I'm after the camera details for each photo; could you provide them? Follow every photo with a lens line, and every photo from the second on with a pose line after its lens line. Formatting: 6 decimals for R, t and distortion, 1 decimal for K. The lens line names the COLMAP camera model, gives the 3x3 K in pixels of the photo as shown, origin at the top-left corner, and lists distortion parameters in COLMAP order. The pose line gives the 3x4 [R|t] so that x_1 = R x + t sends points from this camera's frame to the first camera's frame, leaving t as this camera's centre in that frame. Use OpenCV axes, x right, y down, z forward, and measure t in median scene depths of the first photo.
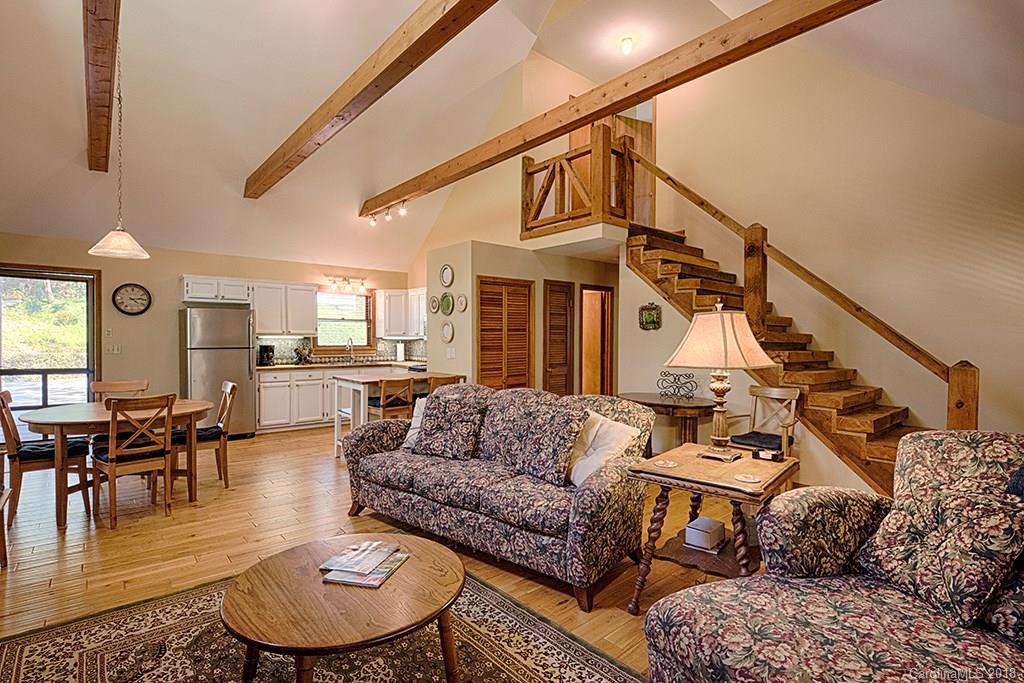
lens RADIAL K [[480.3, 0, 481.7], [0, 480.3, 341.7], [0, 0, 1]] dist [-0.013742, -0.001033]
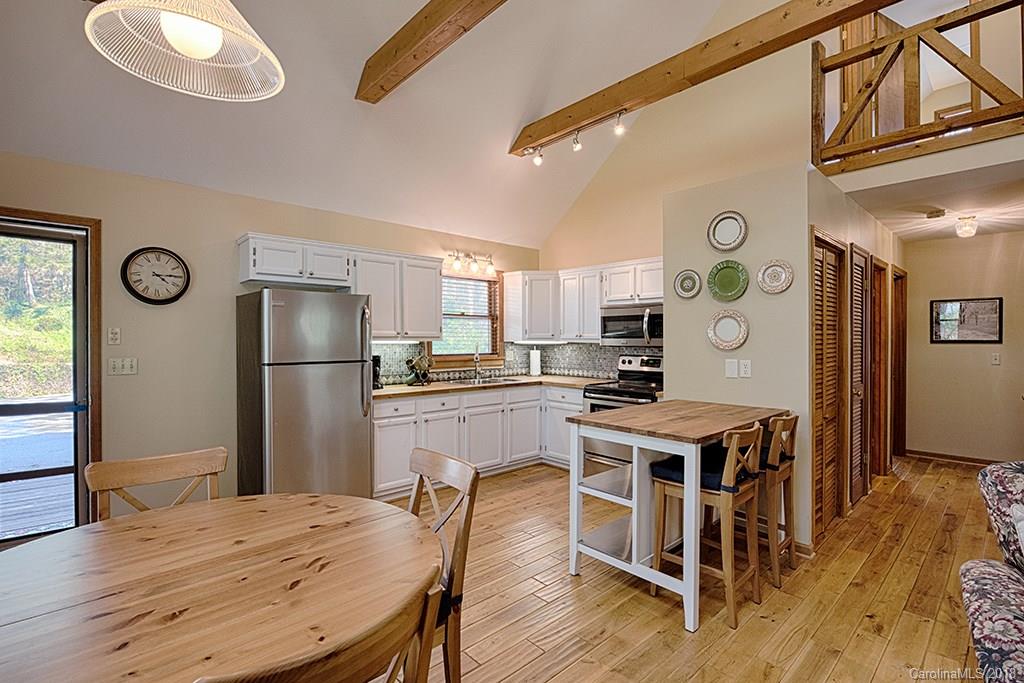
lens RADIAL K [[480.3, 0, 489.8], [0, 480.3, 340.4], [0, 0, 1]] dist [-0.013742, -0.001033]
pose [[0.999604, -0.007181, 0.027205, -0.302656], [0.007494, 0.999906, -0.011441, -0.003287], [-0.027121, 0.011641, 0.999564, 0.363957]]
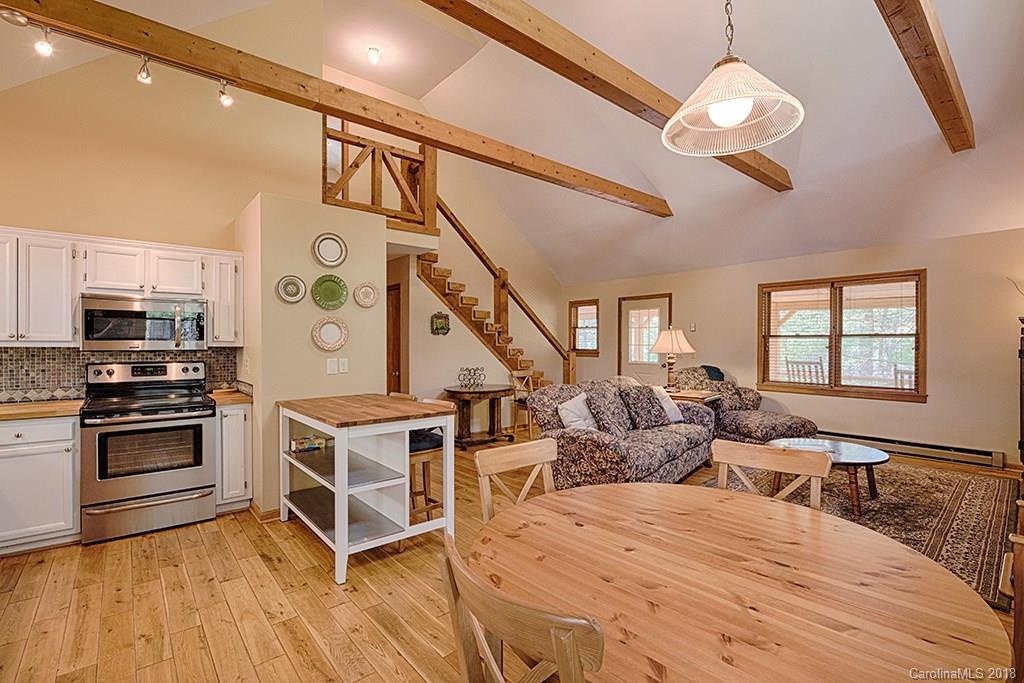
lens RADIAL K [[459.1, 0, 525.4], [0, 459.1, 342.2], [0, 0, 1]] dist [-0.010200, 0.000033]
pose [[-0.032109, -0.006202, 0.999465, -0.602194], [0.012975, 0.999894, 0.006621, -0.008463], [-0.999400, 0.013180, -0.032025, 0.627502]]
